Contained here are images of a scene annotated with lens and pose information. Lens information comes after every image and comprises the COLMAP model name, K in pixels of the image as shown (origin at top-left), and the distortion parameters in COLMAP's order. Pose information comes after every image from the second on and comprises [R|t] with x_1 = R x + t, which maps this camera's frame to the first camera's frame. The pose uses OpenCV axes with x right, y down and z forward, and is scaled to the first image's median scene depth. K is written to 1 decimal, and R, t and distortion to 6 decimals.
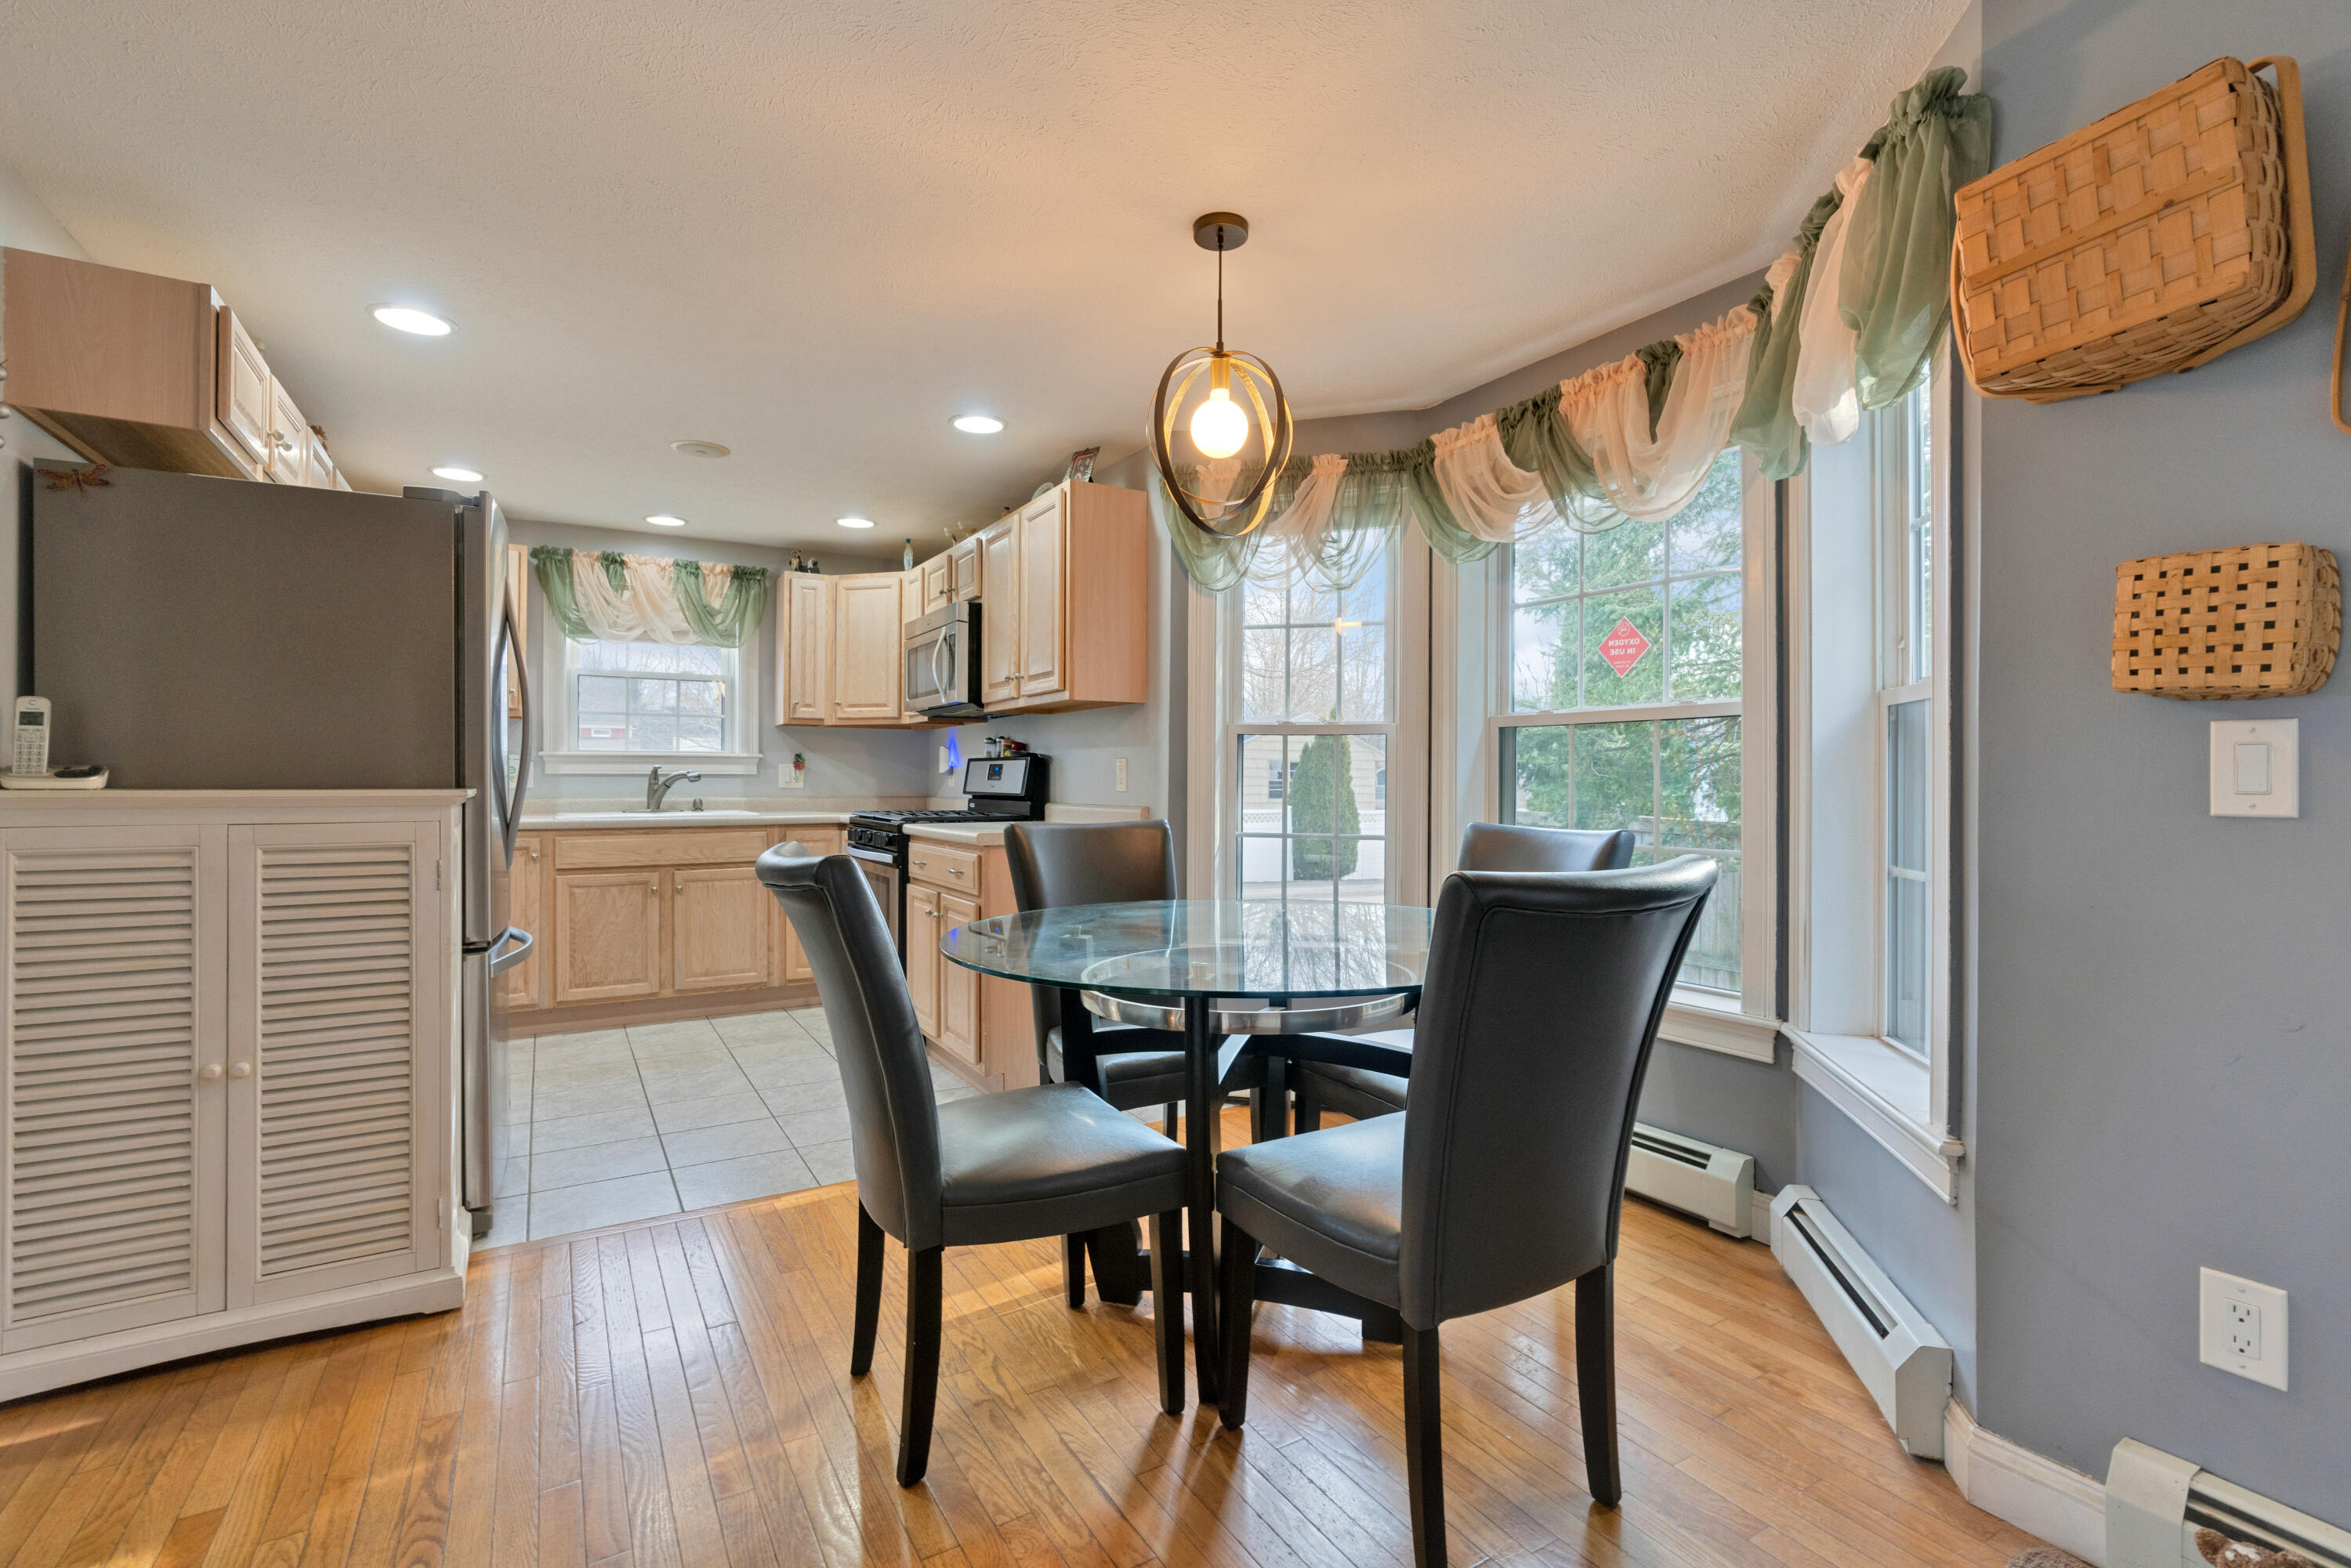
lens RADIAL K [[1043.4, 0, 1175.5], [0, 1043.4, 784.0], [0, 0, 1]] dist [0.003076, 0.000253]
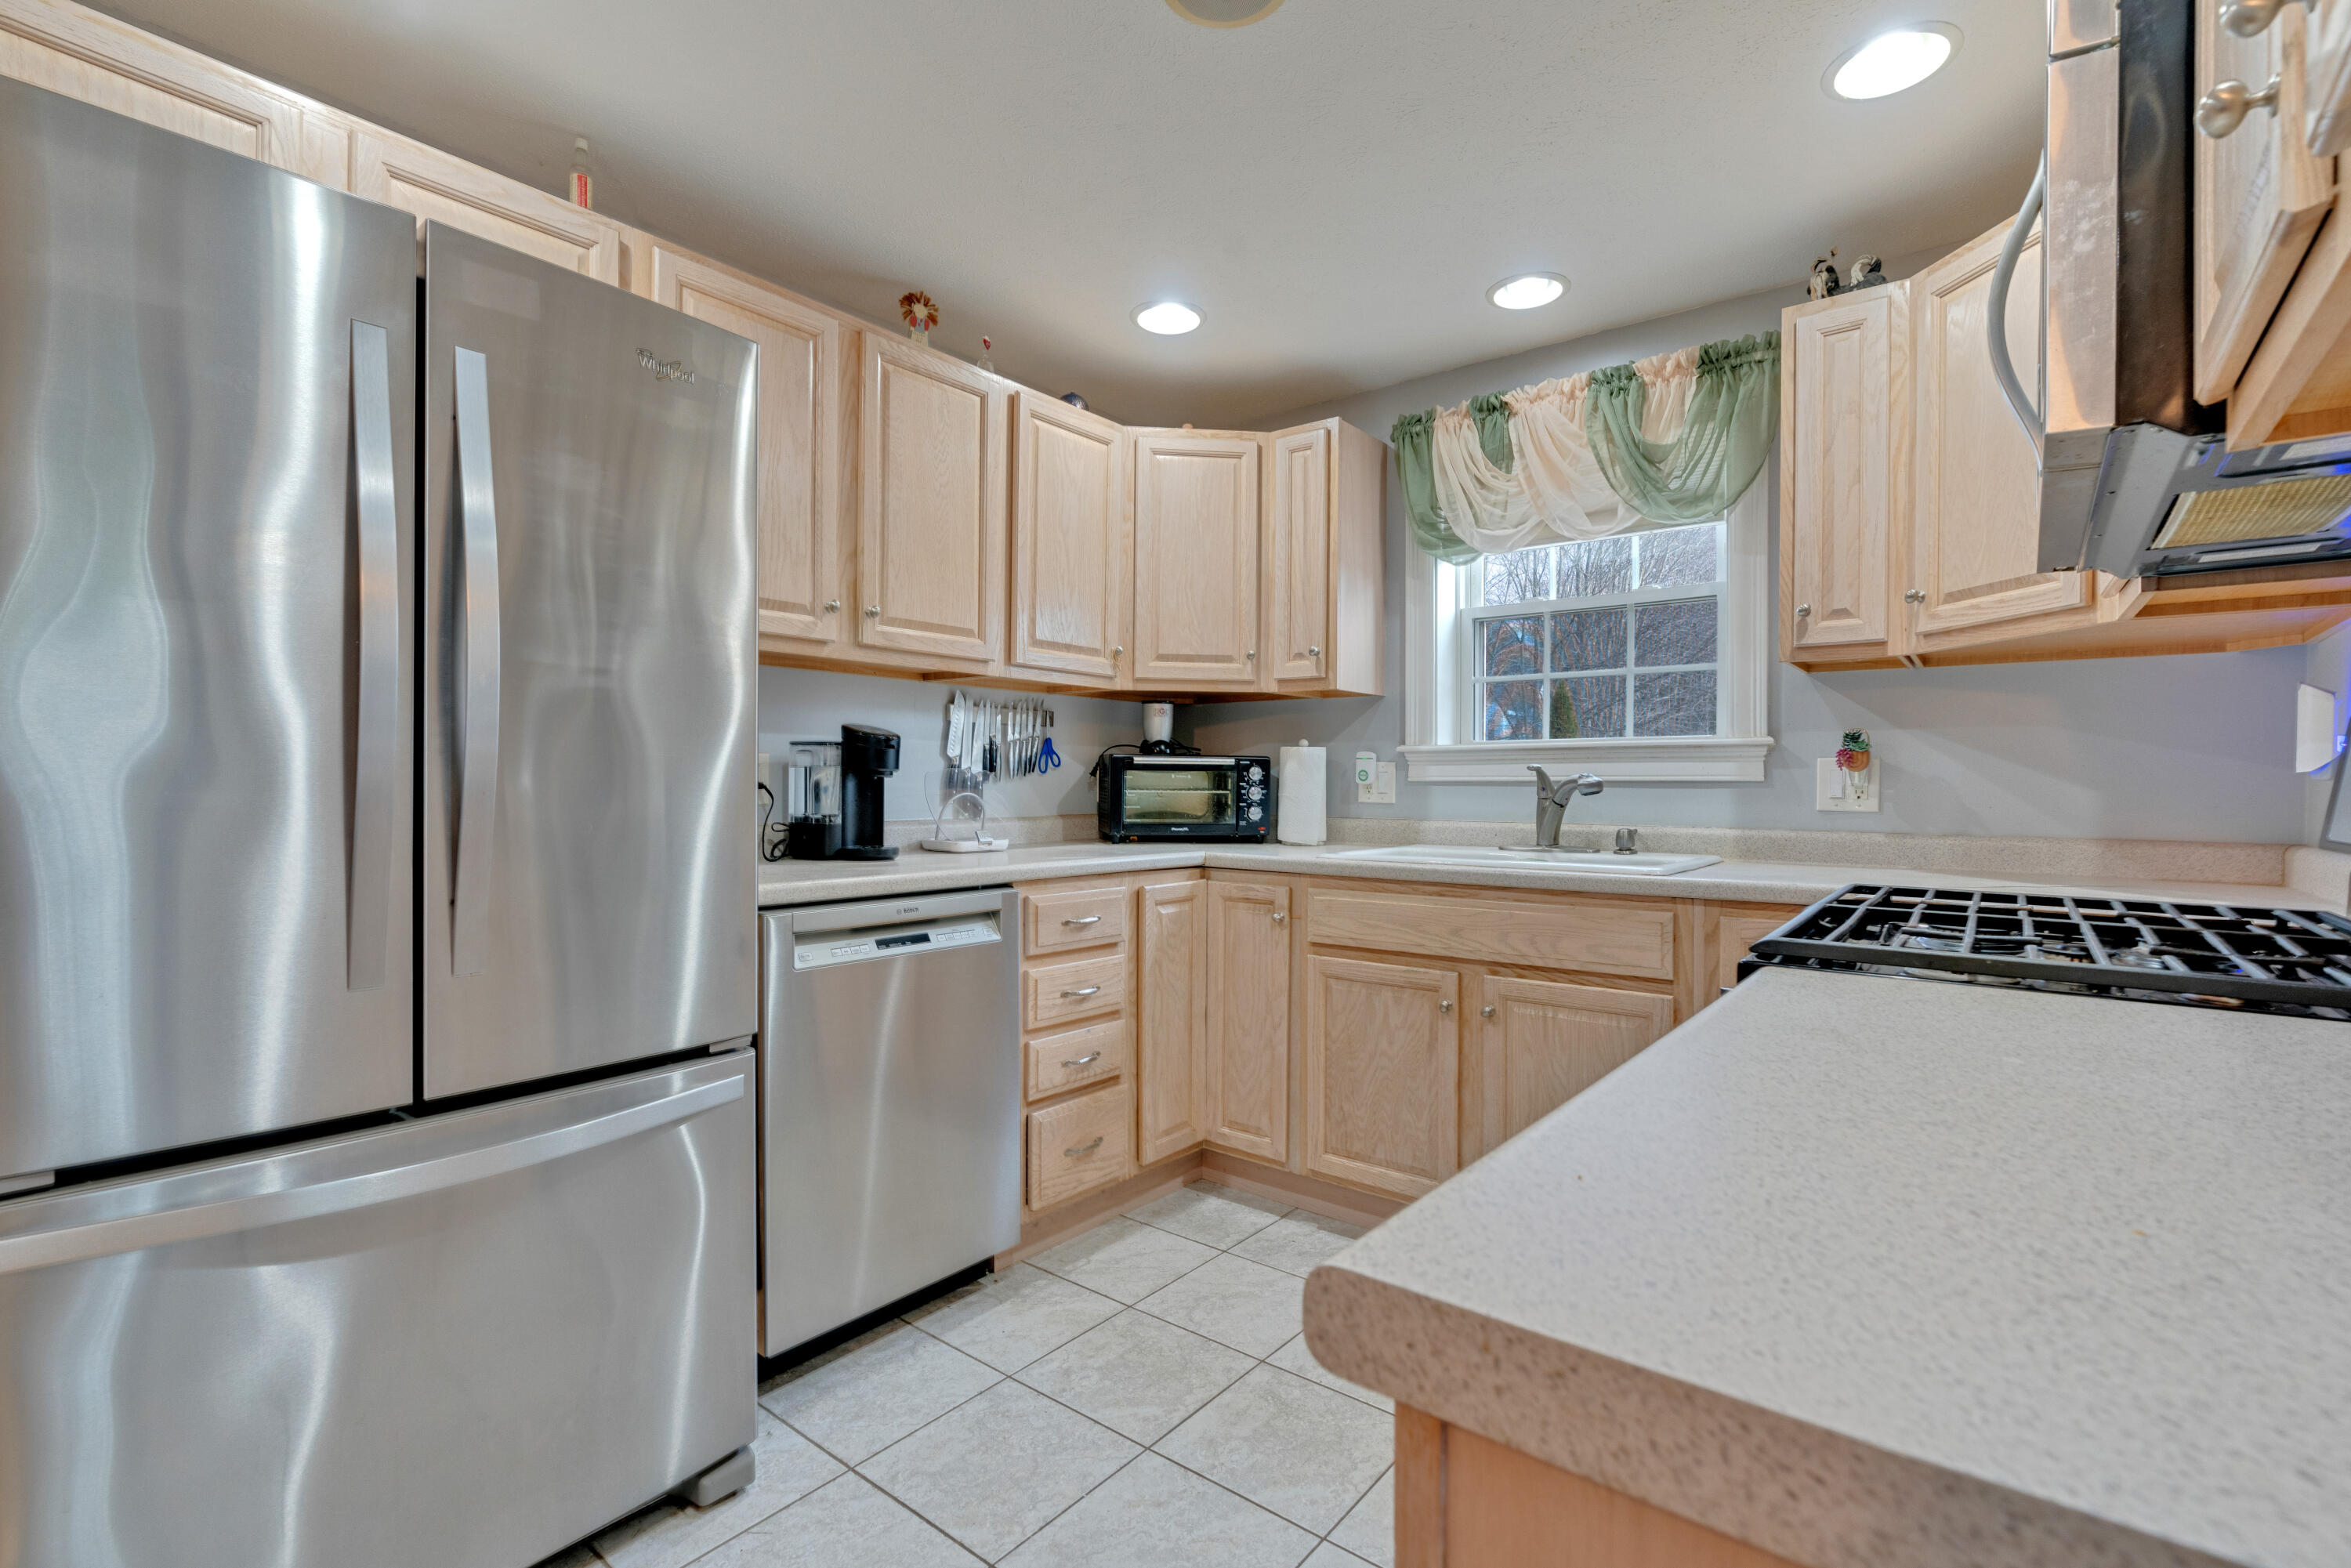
lens RADIAL K [[1043.4, 0, 1175.5], [0, 1043.4, 784.0], [0, 0, 1]] dist [0.003076, 0.000253]
pose [[0.339432, -0.001134, -0.940630, -0.056289], [-0.005897, 0.999977, -0.003334, -0.004909], [0.940612, 0.006678, 0.339418, 0.643125]]
